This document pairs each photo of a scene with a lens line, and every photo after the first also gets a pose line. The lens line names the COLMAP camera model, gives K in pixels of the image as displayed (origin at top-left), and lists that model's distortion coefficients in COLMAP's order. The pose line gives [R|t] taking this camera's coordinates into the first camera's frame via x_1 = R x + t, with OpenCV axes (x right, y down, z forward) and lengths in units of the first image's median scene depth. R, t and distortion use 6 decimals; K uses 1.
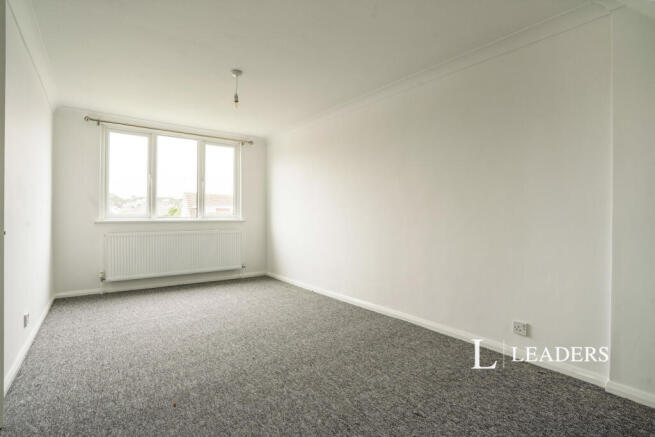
lens RADIAL K [[307.8, 0, 323.7], [0, 307.8, 214.2], [0, 0, 1]] dist [-0.035571, 0.005417]
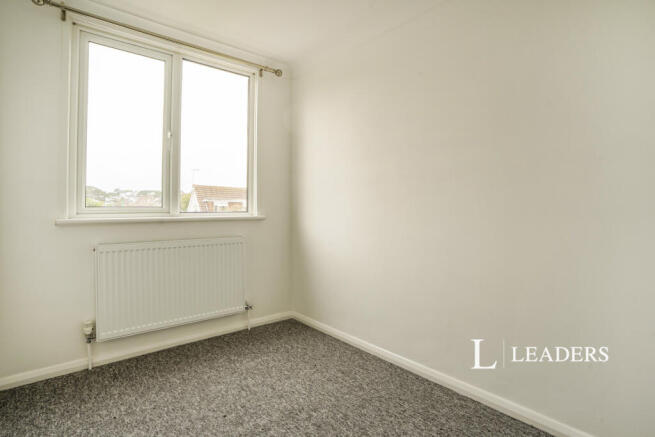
lens RADIAL K [[307.8, 0, 328.5], [0, 307.8, 216.4], [0, 0, 1]] dist [-0.035571, 0.005417]
pose [[0.998661, 0.010009, 0.050750, -0.335113], [-0.010977, 0.999762, 0.018833, 0.003499], [-0.050549, -0.019364, 0.998534, 0.478462]]
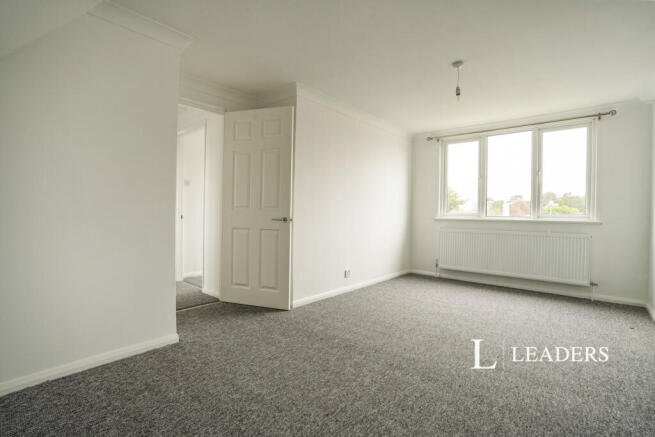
lens RADIAL K [[307.8, 0, 325.3], [0, 307.8, 217.3], [0, 0, 1]] dist [-0.035571, 0.005417]
pose [[0.217796, 0.014359, -0.975889, 0.373258], [-0.006605, 0.999891, 0.013238, 0.004056], [0.975972, 0.003563, 0.217867, 0.258802]]
